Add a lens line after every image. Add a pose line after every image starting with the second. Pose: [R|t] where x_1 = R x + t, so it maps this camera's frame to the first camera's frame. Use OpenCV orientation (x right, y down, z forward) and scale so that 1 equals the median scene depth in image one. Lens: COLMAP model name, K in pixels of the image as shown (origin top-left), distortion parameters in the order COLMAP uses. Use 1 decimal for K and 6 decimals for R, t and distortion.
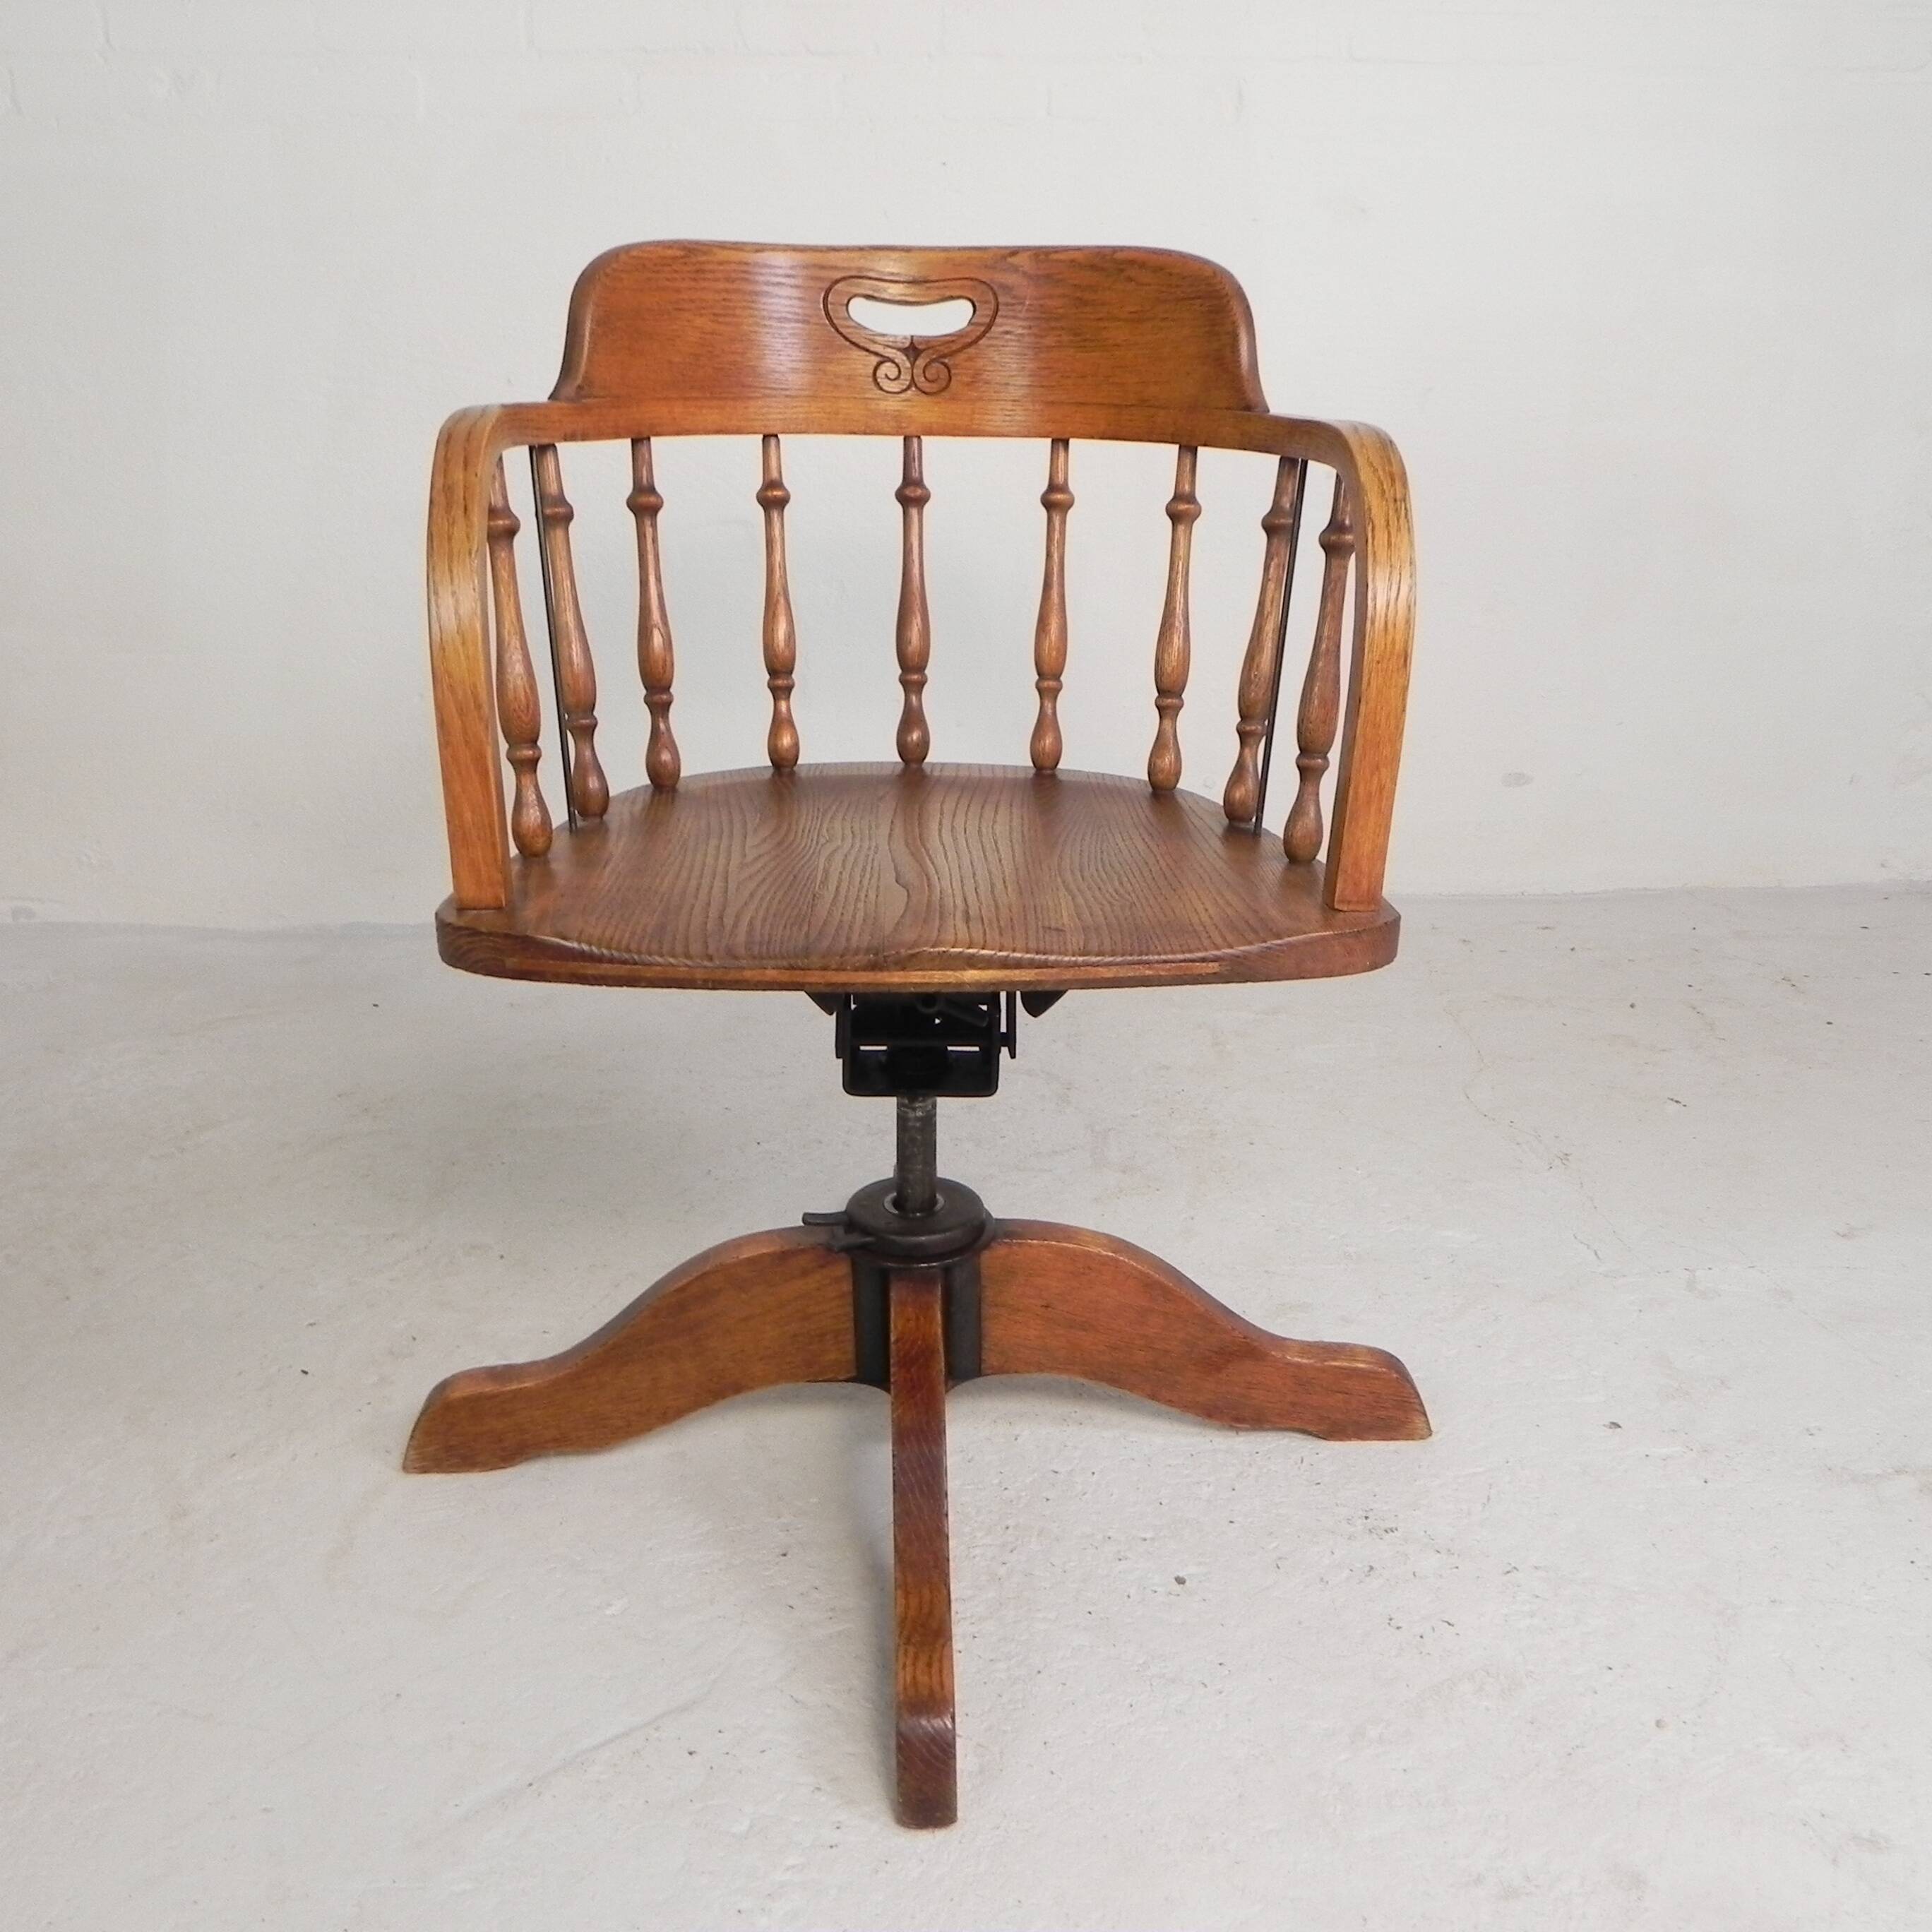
lens RADIAL K [[1936.5, 0, 968.6], [0, 1936.5, 965.4], [0, 0, 1]] dist [-0.004586, -0.018277]
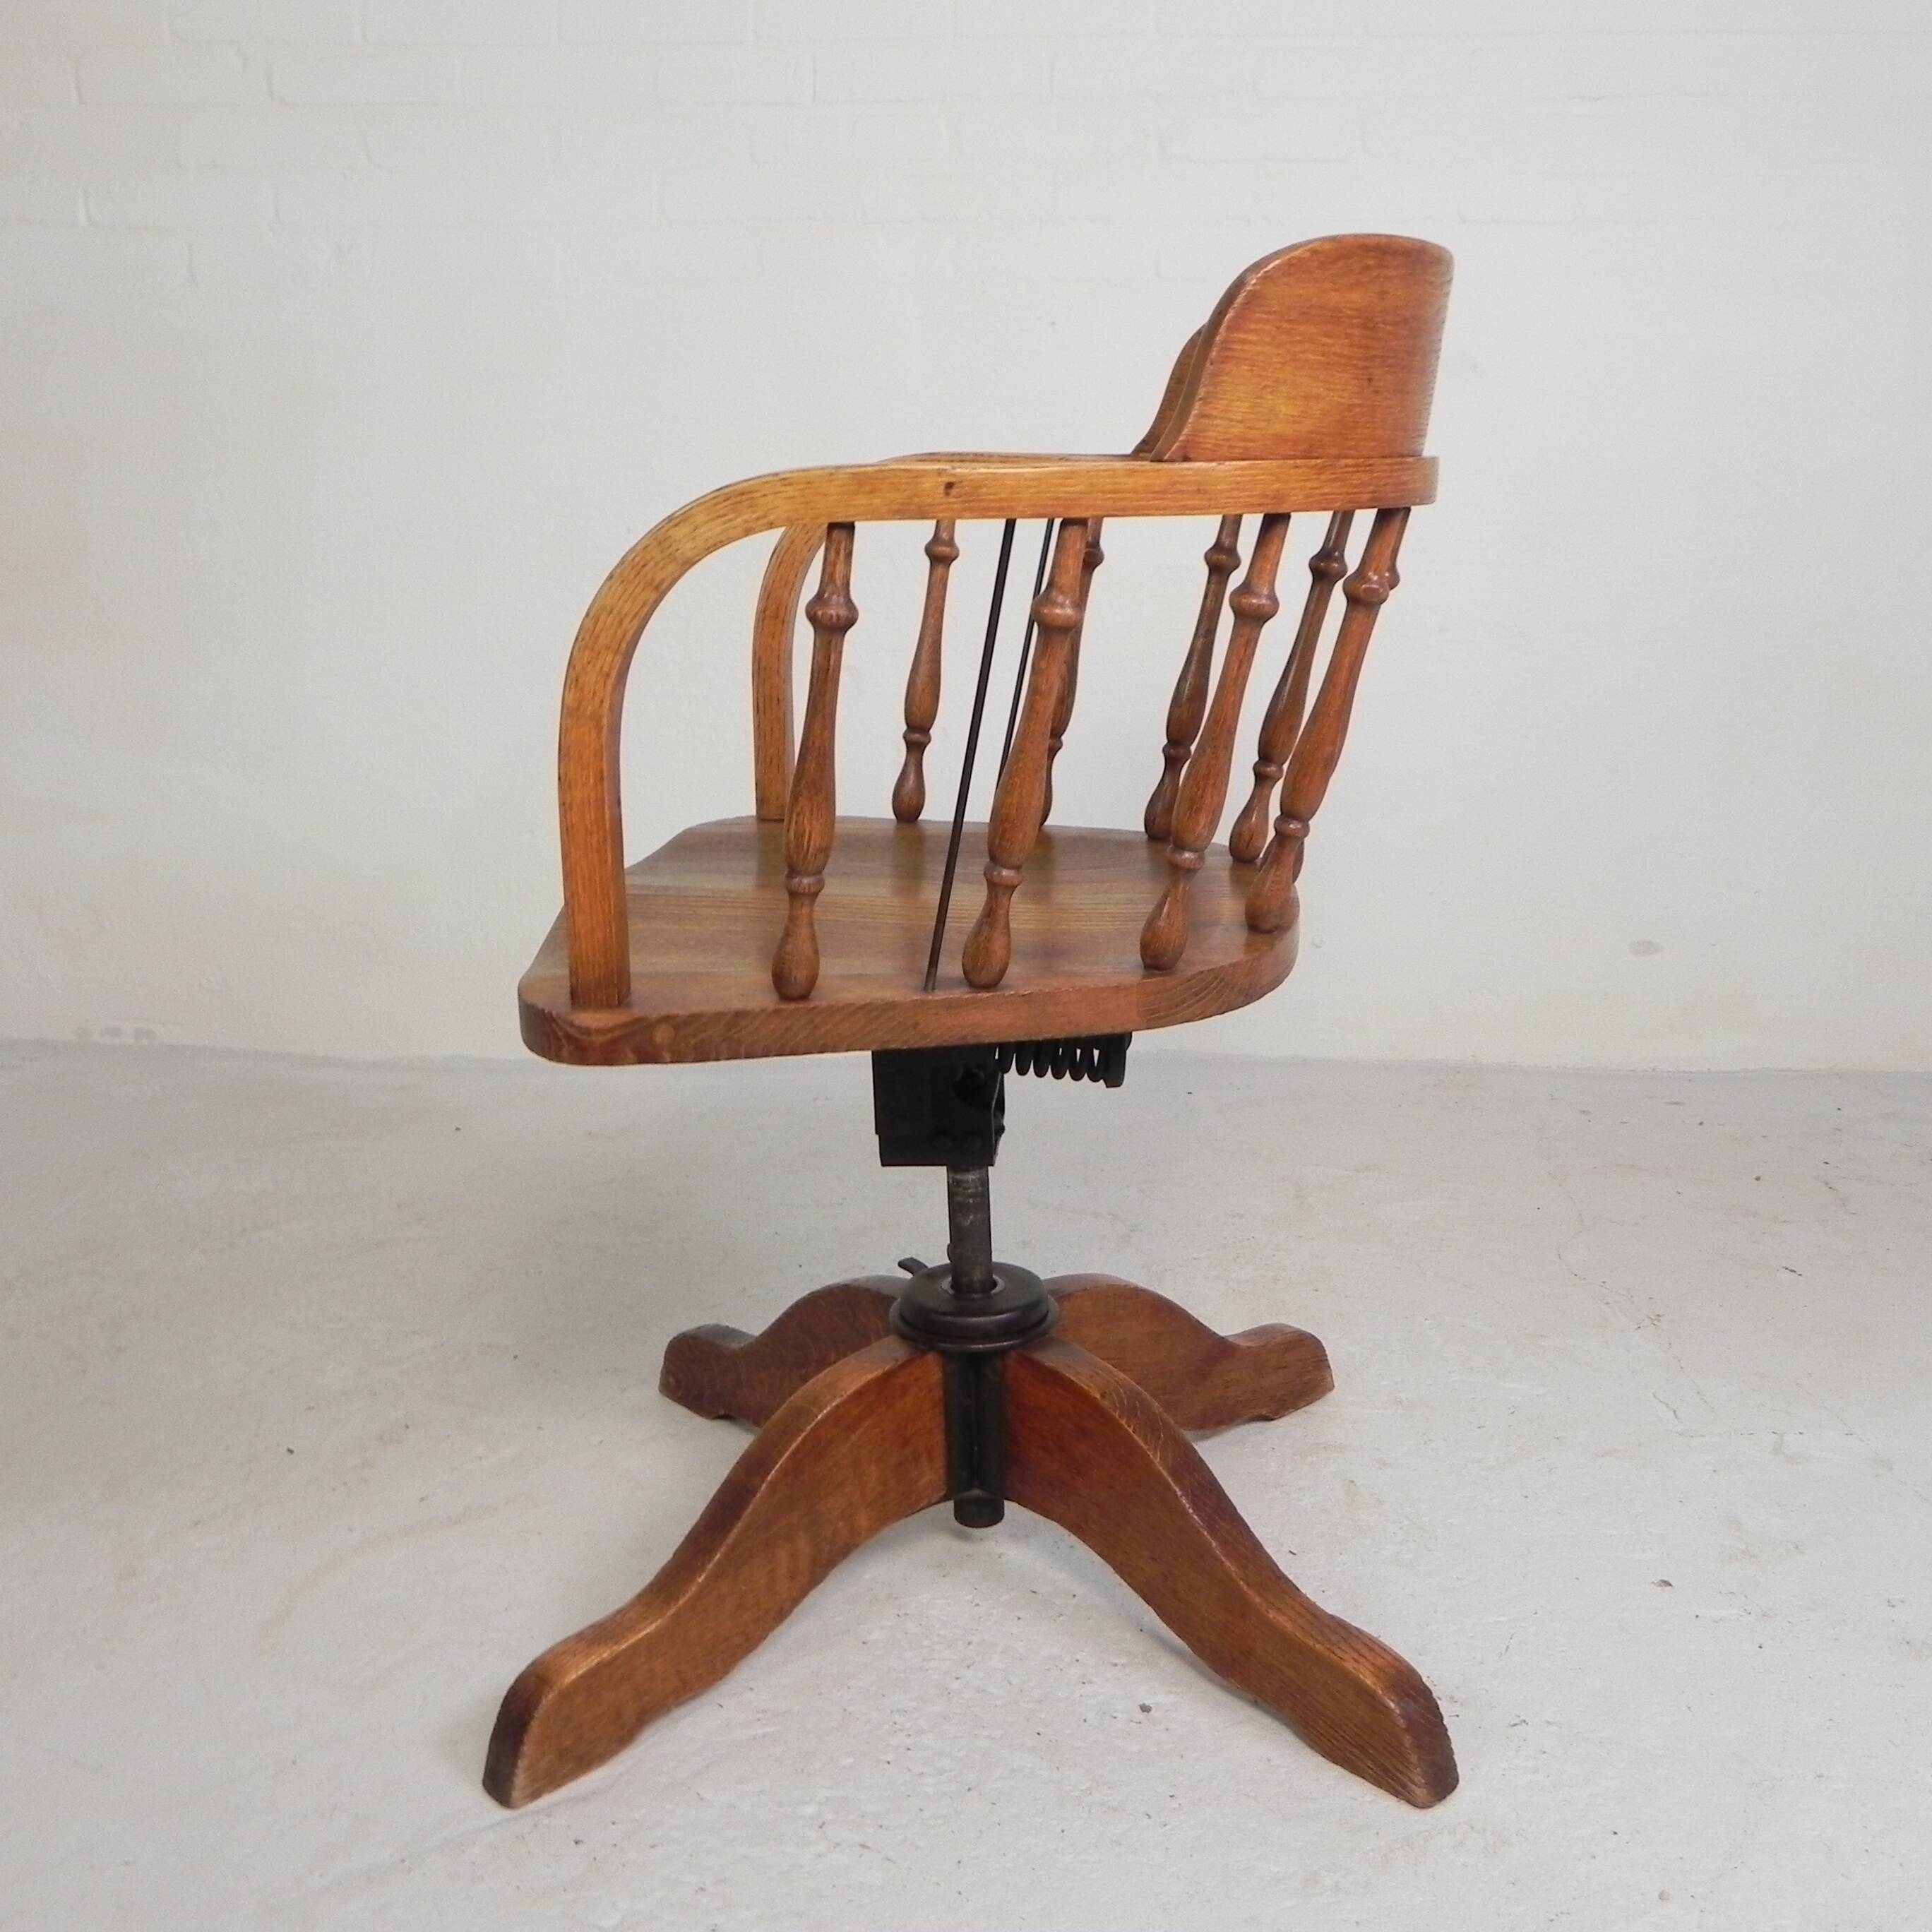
lens RADIAL K [[1940.6, 0, 972.5], [0, 1940.6, 966.2], [0, 0, 1]] dist [-0.009513, -0.007911]
pose [[0.993372, 0.028742, -0.111297, 0.111745], [-0.042506, 0.991453, -0.123343, 0.082070], [0.106800, 0.127257, 0.986103, 0.046805]]
